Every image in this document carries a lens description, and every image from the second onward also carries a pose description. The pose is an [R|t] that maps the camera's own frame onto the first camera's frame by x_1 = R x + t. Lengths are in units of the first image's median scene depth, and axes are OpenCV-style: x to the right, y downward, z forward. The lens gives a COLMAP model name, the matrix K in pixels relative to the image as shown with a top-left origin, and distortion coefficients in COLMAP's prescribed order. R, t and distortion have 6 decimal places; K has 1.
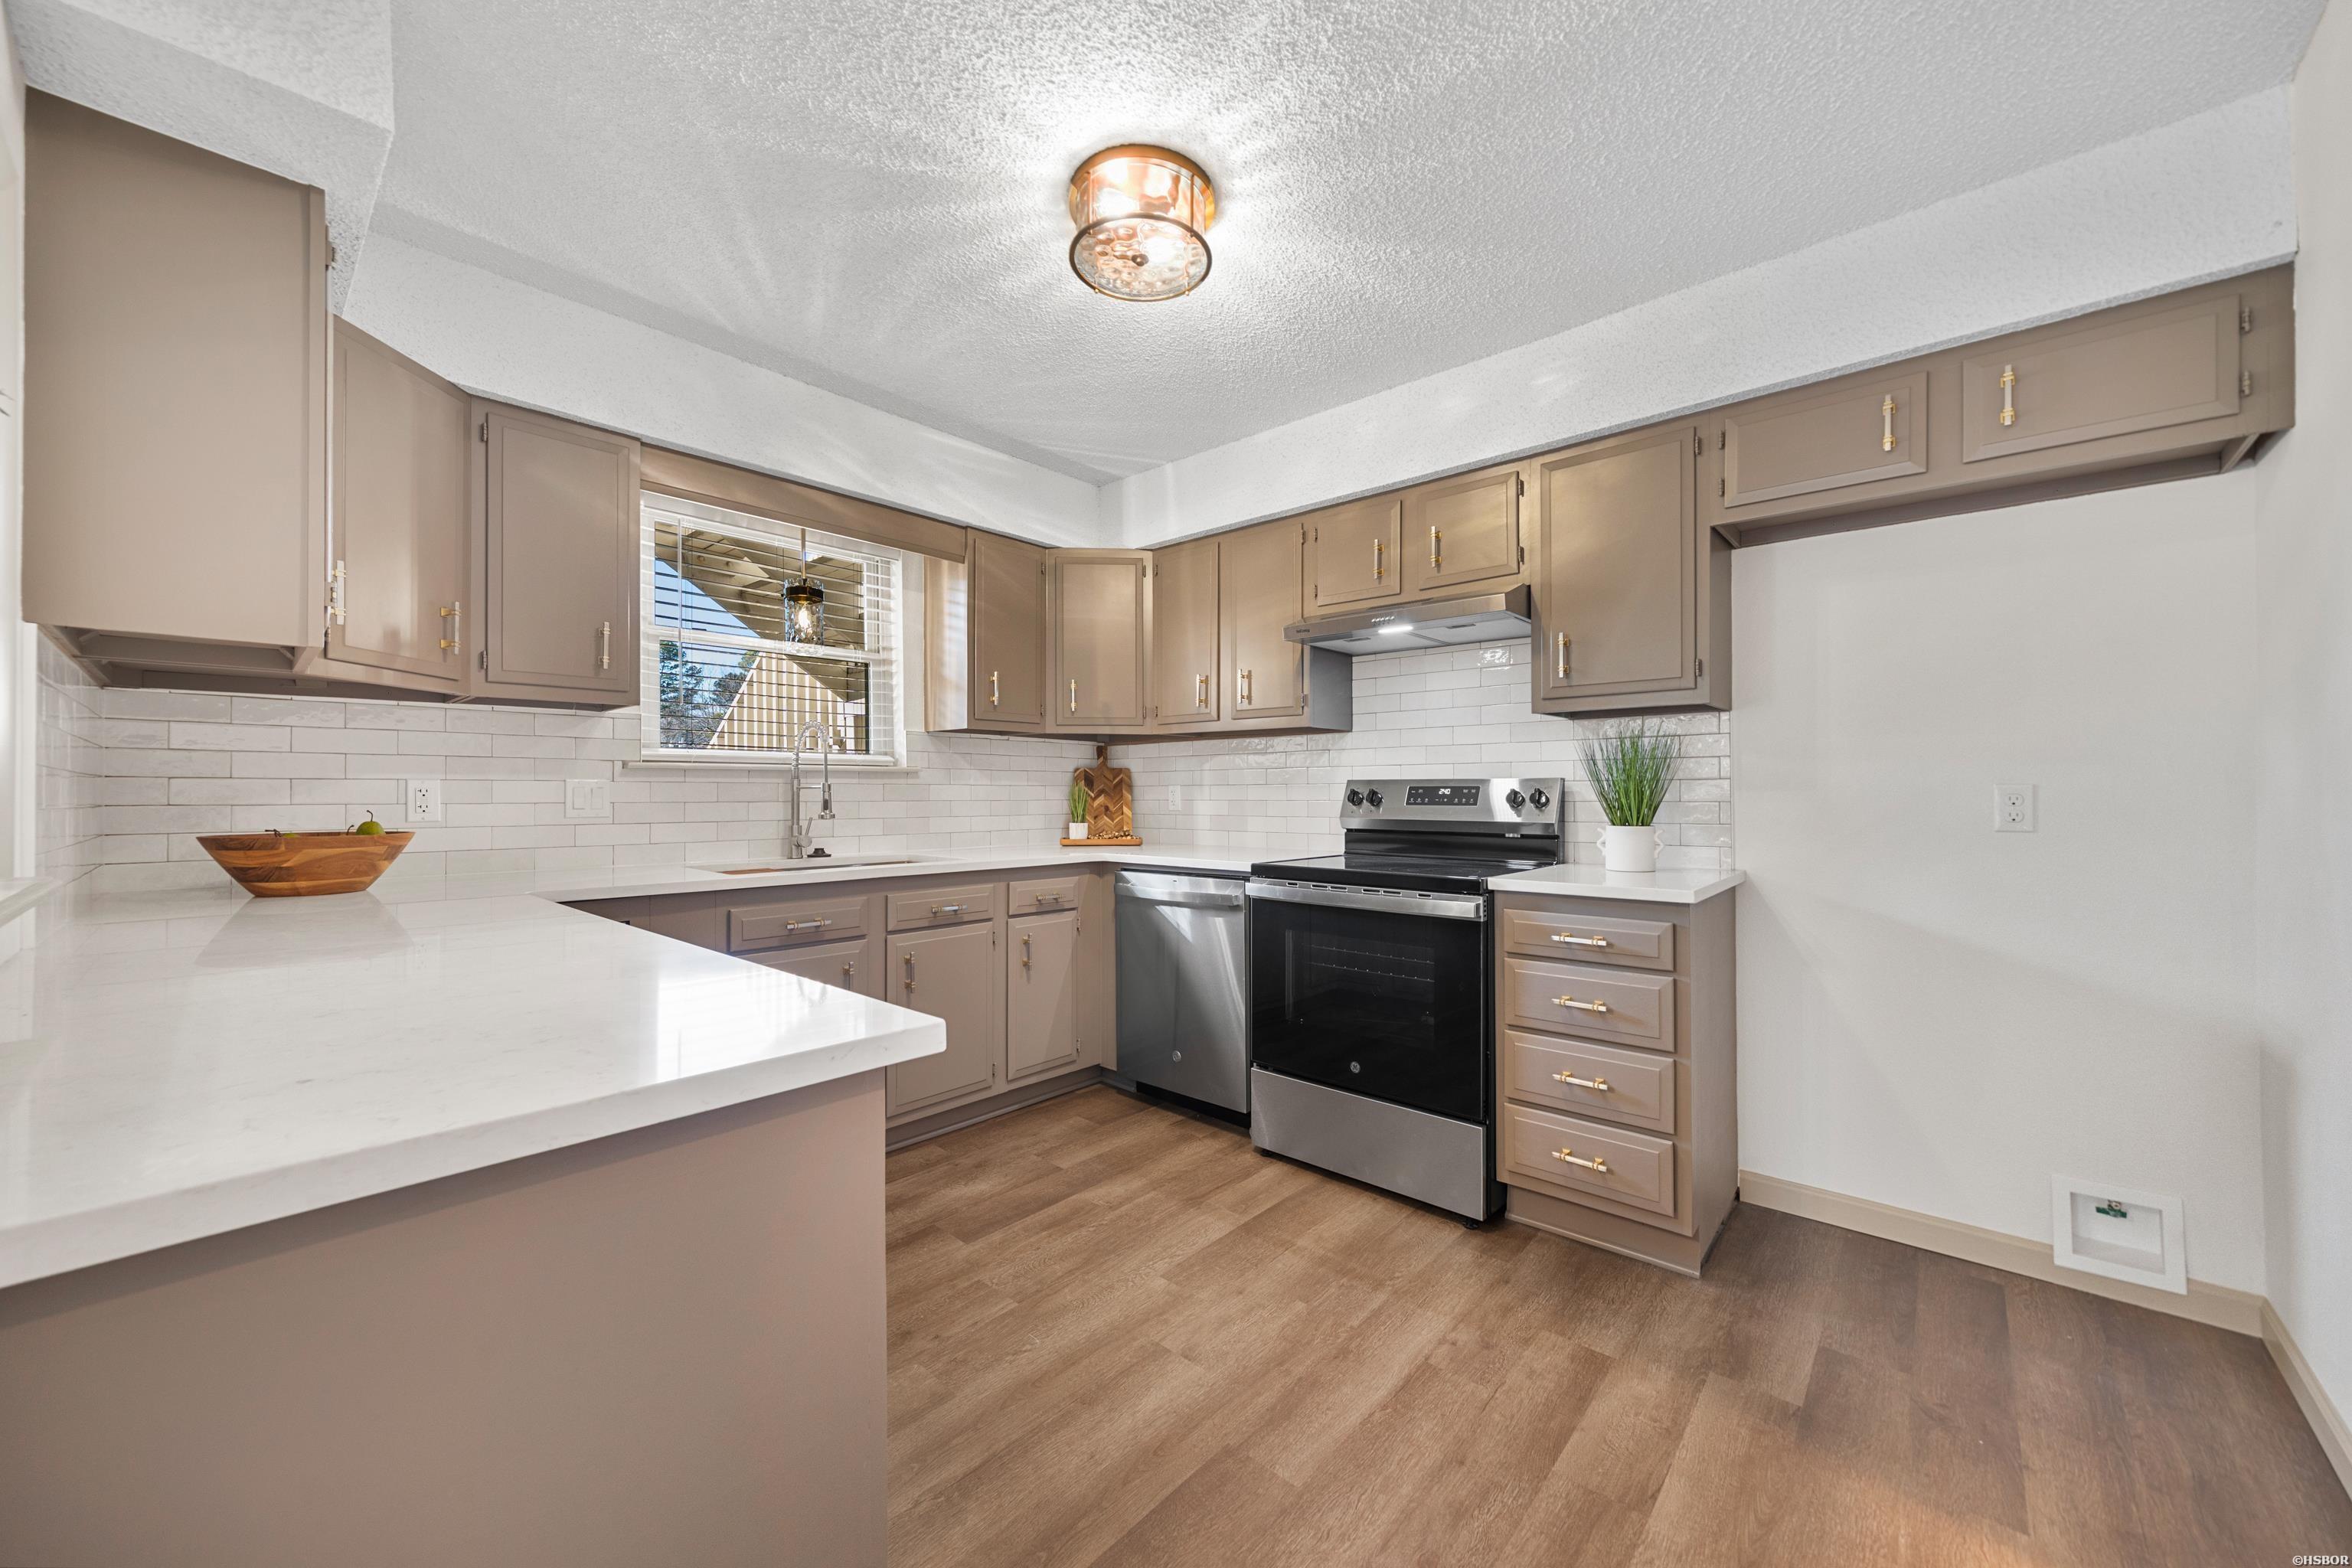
lens RADIAL K [[886.5, 0, 1176.0], [0, 886.5, 784.0], [0, 0, 1]] dist [-0.001132, 0.000056]
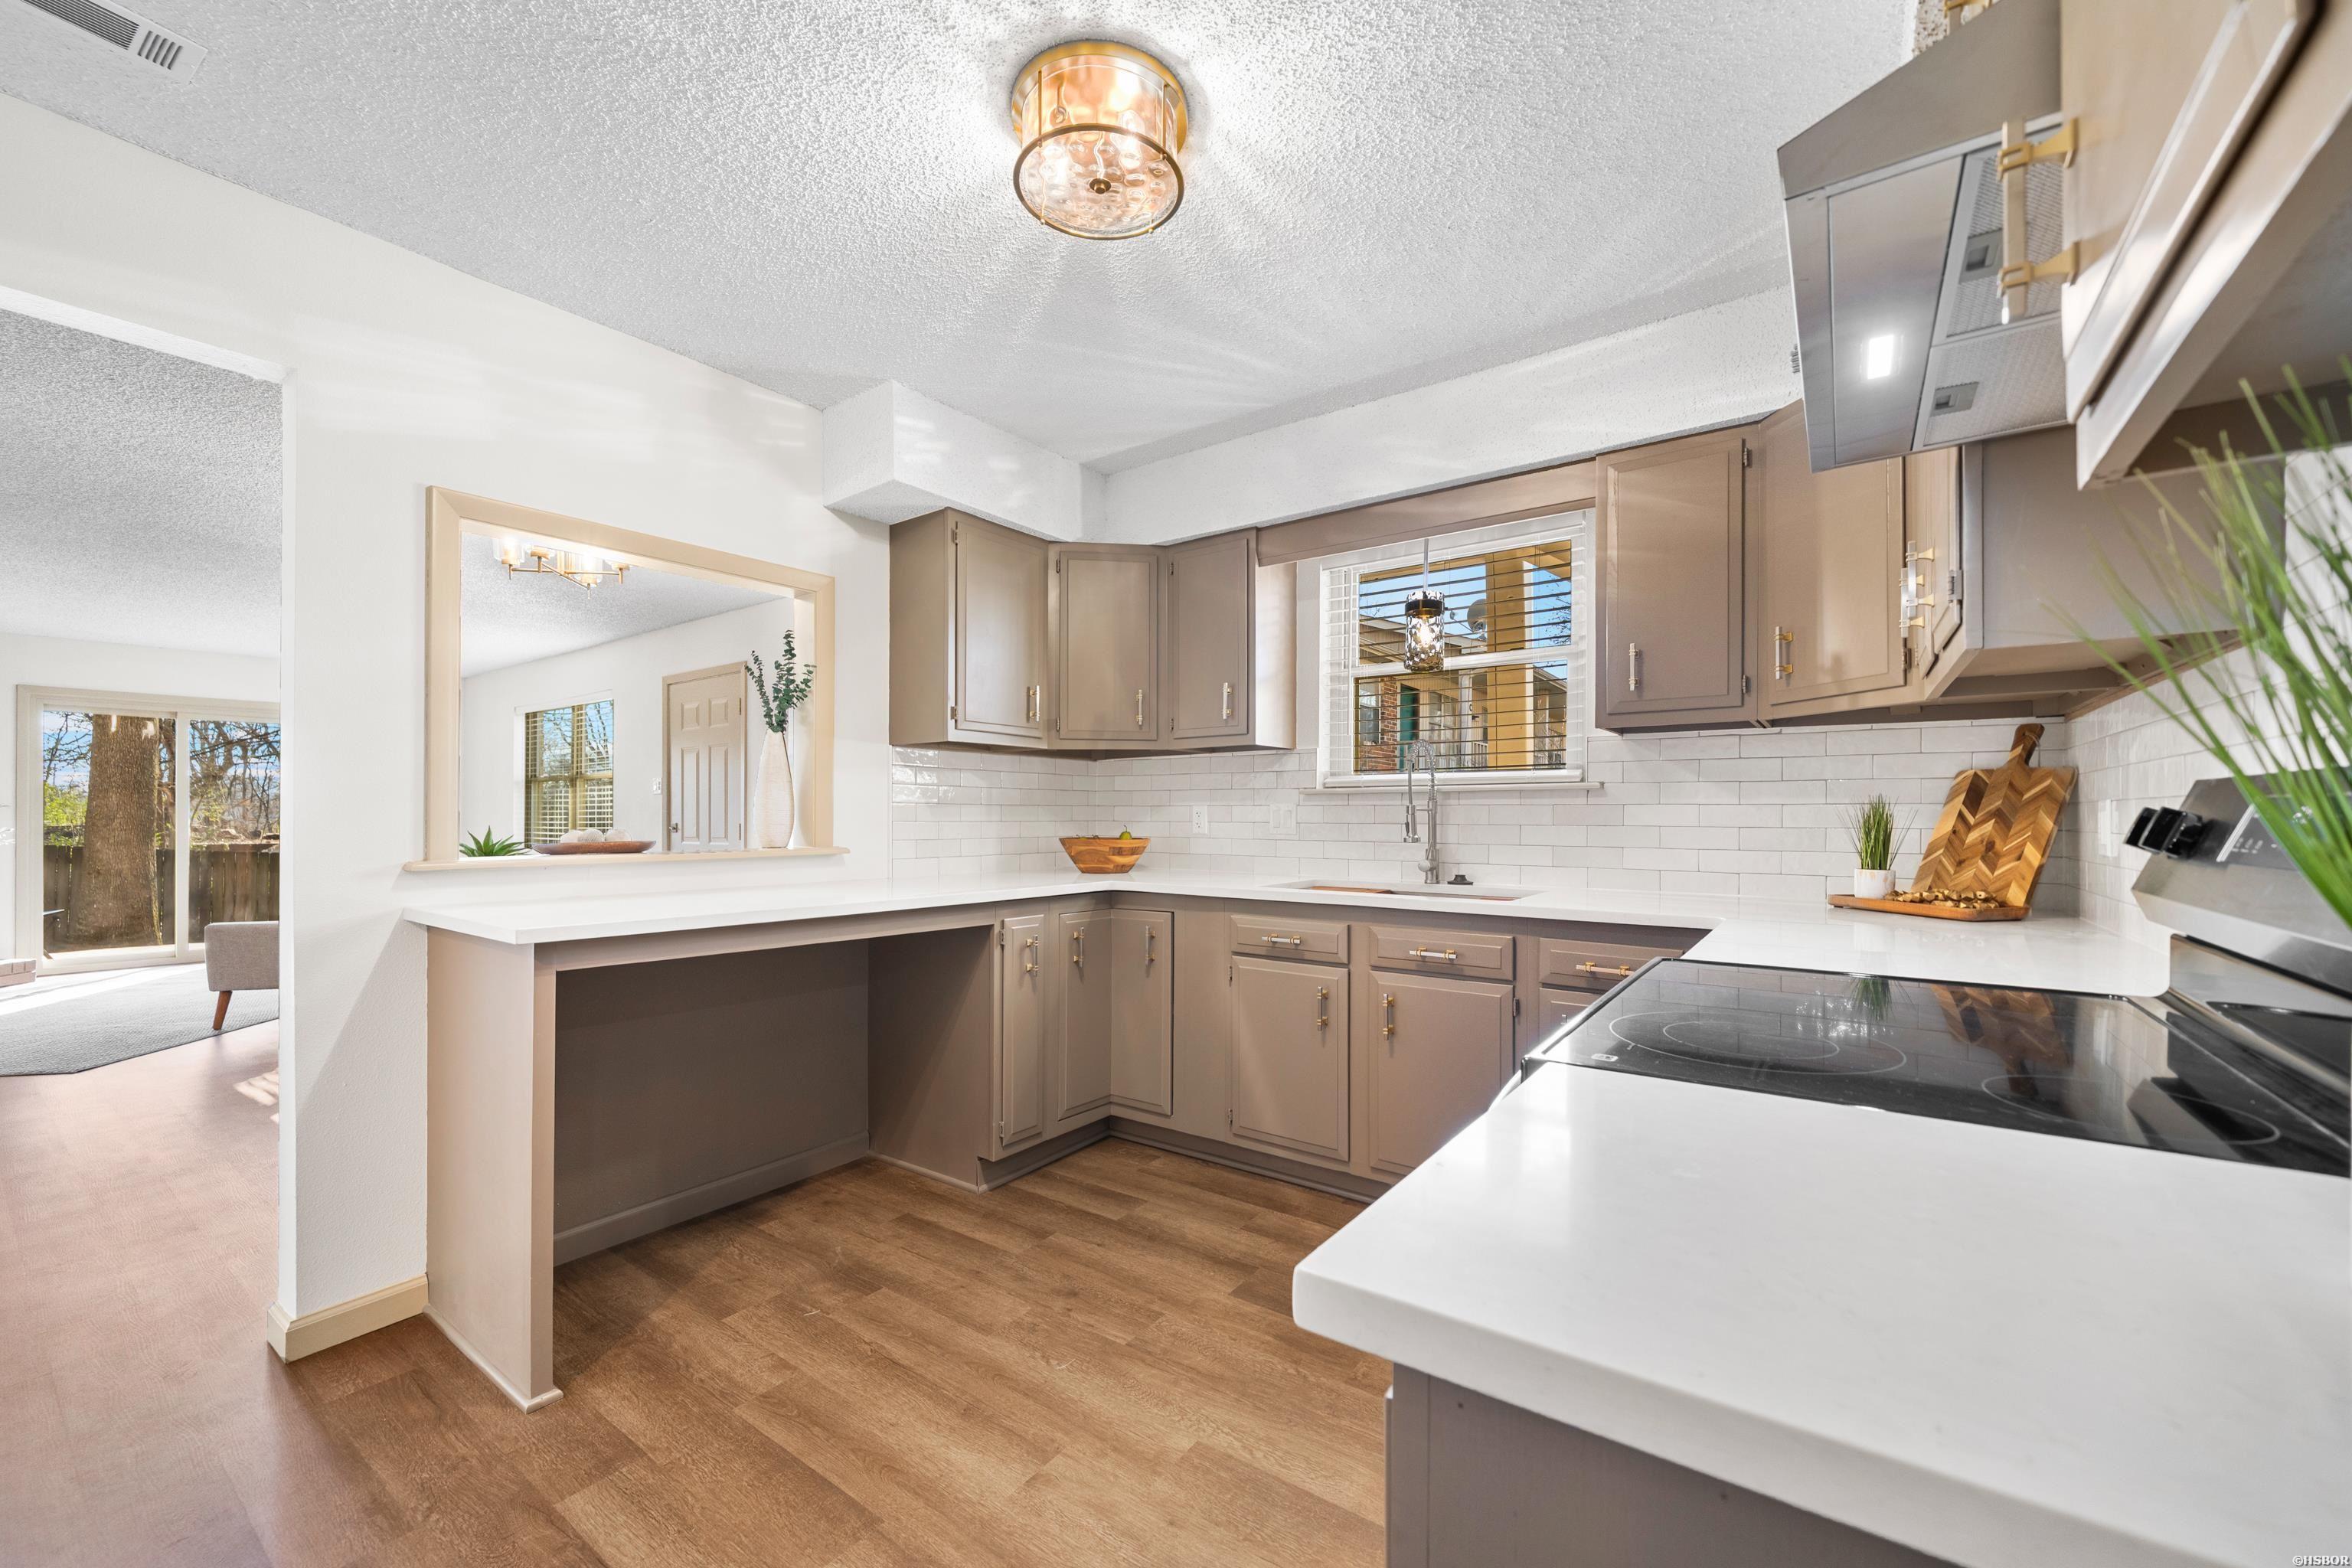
lens RADIAL K [[905.2, 0, 1160.9], [0, 905.2, 814.4], [0, 0, 1]] dist [-0.000141, -0.000012]
pose [[0.101226, 0.001168, -0.994863, 0.593304], [0.008522, 0.999962, 0.002041, 0.005130], [0.994827, -0.008685, 0.101213, 0.693794]]
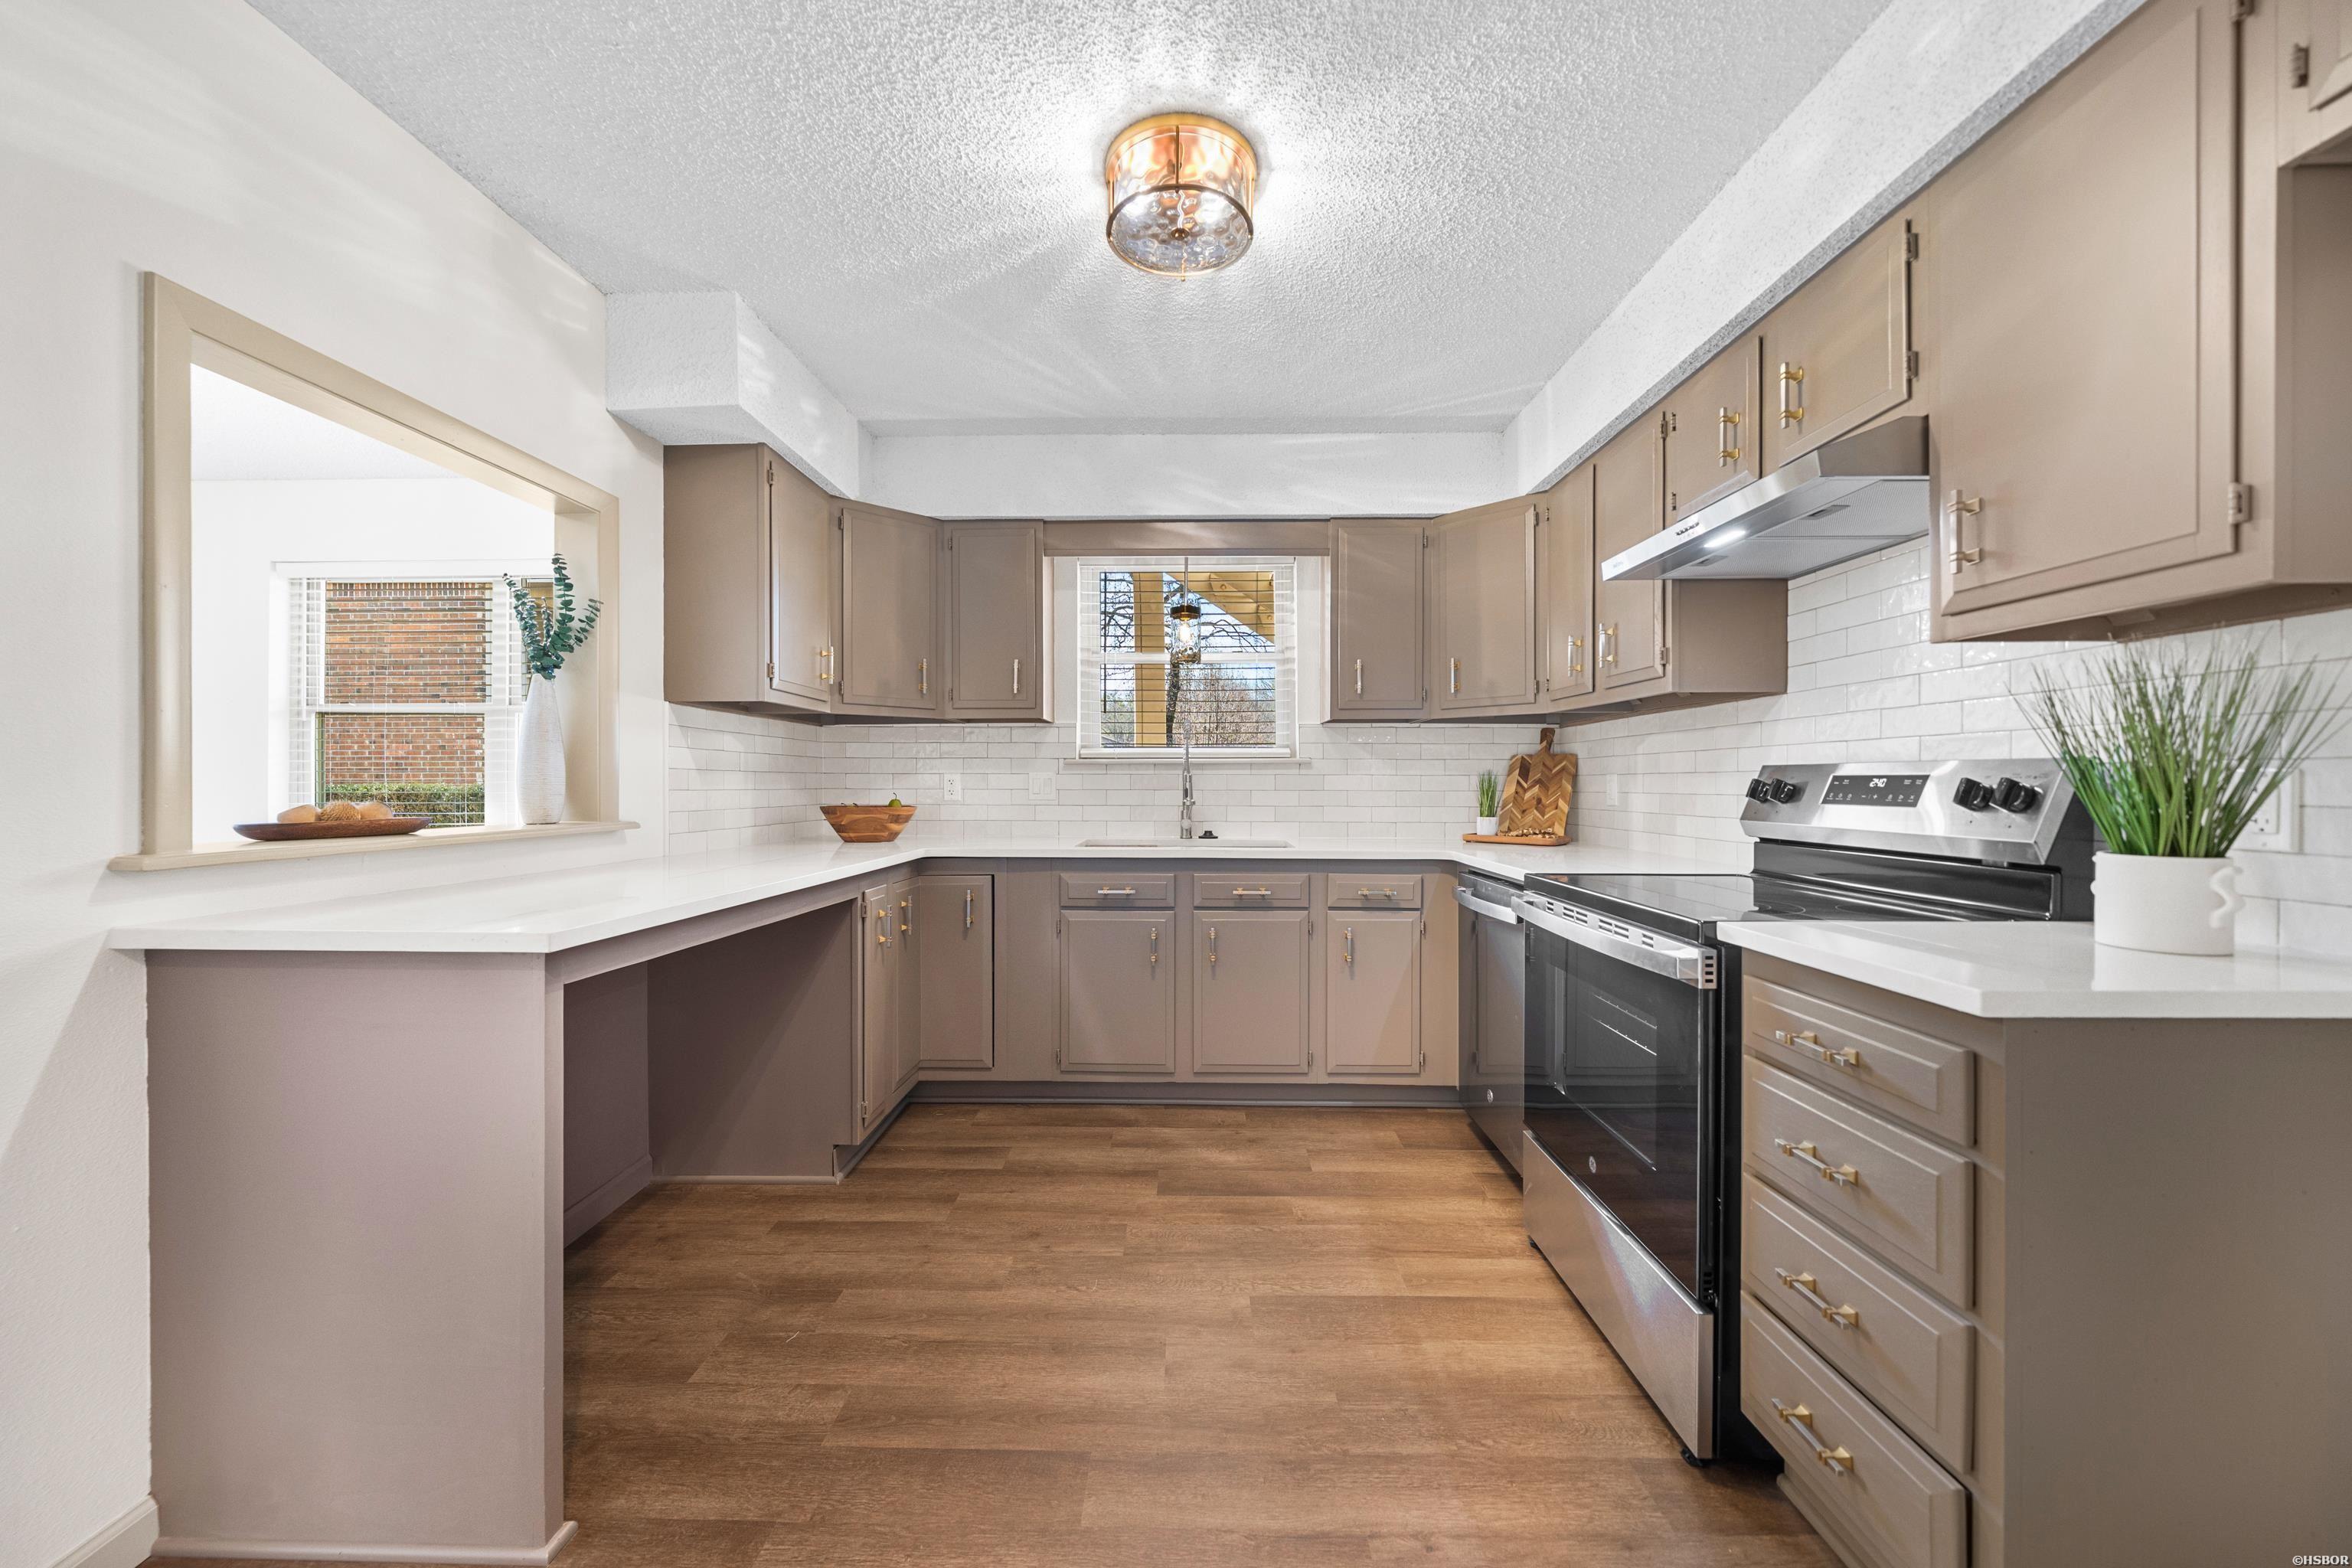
lens RADIAL K [[866.4, 0, 1153.9], [0, 866.4, 784.0], [0, 0, 1]] dist [-0.000907, -0.000006]
pose [[0.645389, 0.003510, -0.763846, 0.479880], [0.005766, 0.999939, 0.009467, 0.000802], [0.763832, -0.010515, 0.645329, 0.258808]]
